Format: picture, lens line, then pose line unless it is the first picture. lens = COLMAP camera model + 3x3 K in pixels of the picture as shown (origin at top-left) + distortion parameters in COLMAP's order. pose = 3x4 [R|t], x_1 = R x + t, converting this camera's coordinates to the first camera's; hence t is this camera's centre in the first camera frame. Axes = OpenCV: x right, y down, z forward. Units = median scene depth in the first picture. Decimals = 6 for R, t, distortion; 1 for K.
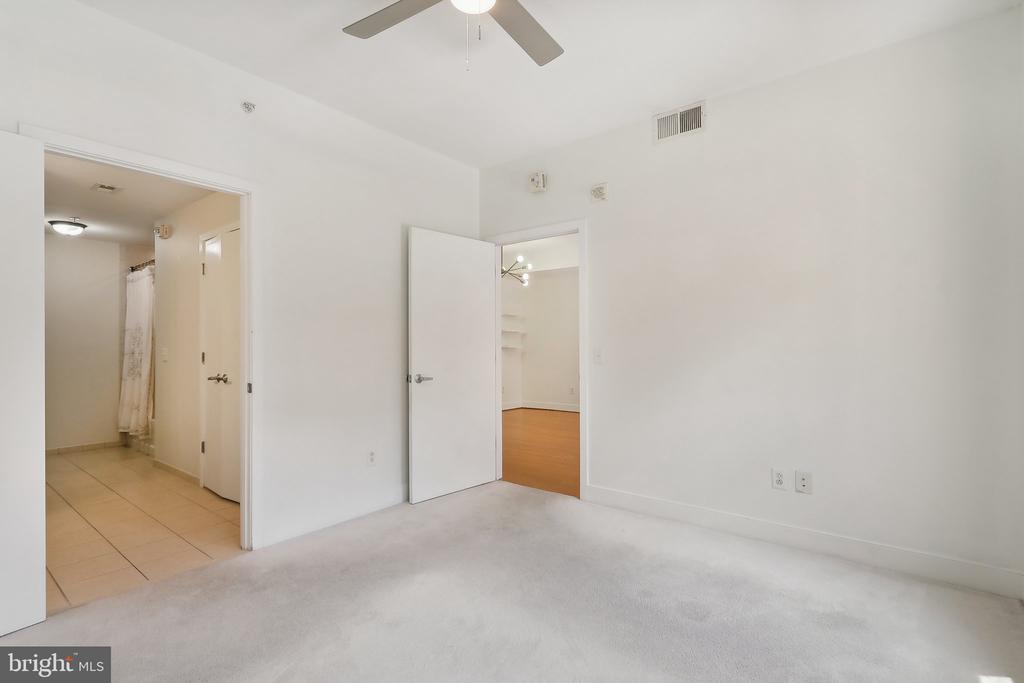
lens RADIAL K [[494.7, 0, 506.3], [0, 494.7, 342.5], [0, 0, 1]] dist [0.000150, -0.000082]
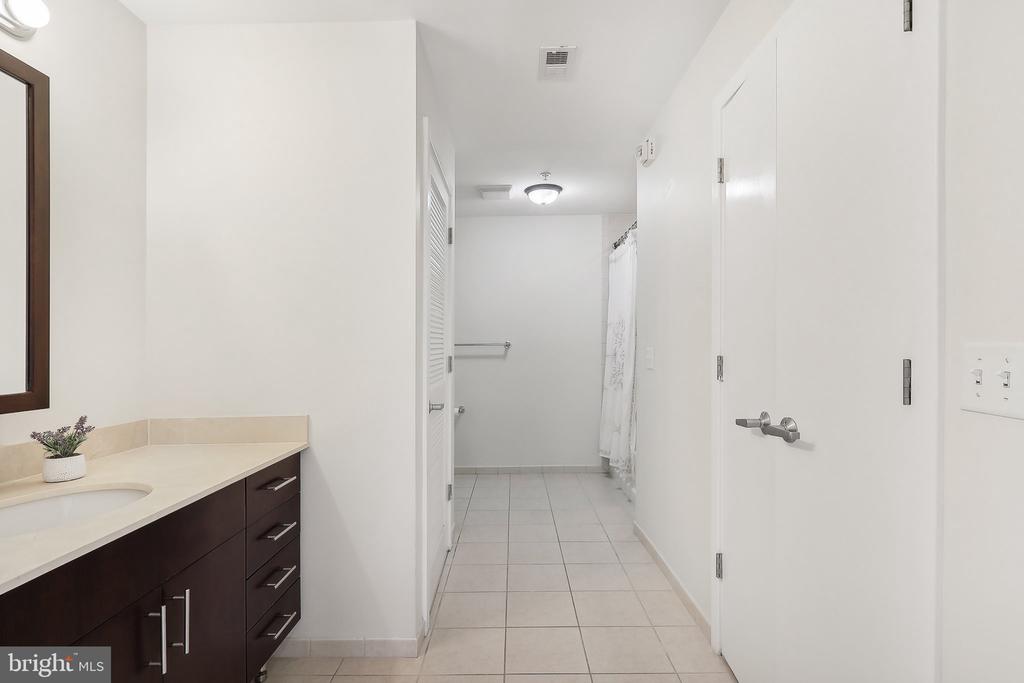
lens RADIAL K [[485.2, 0, 515.6], [0, 485.2, 344.9], [0, 0, 1]] dist [-0.000440, -0.000022]
pose [[0.635999, 0.002093, -0.771687, -0.282270], [-0.004532, 0.999989, -0.001023, 0.007832], [0.771676, 0.004148, 0.636002, 0.415484]]
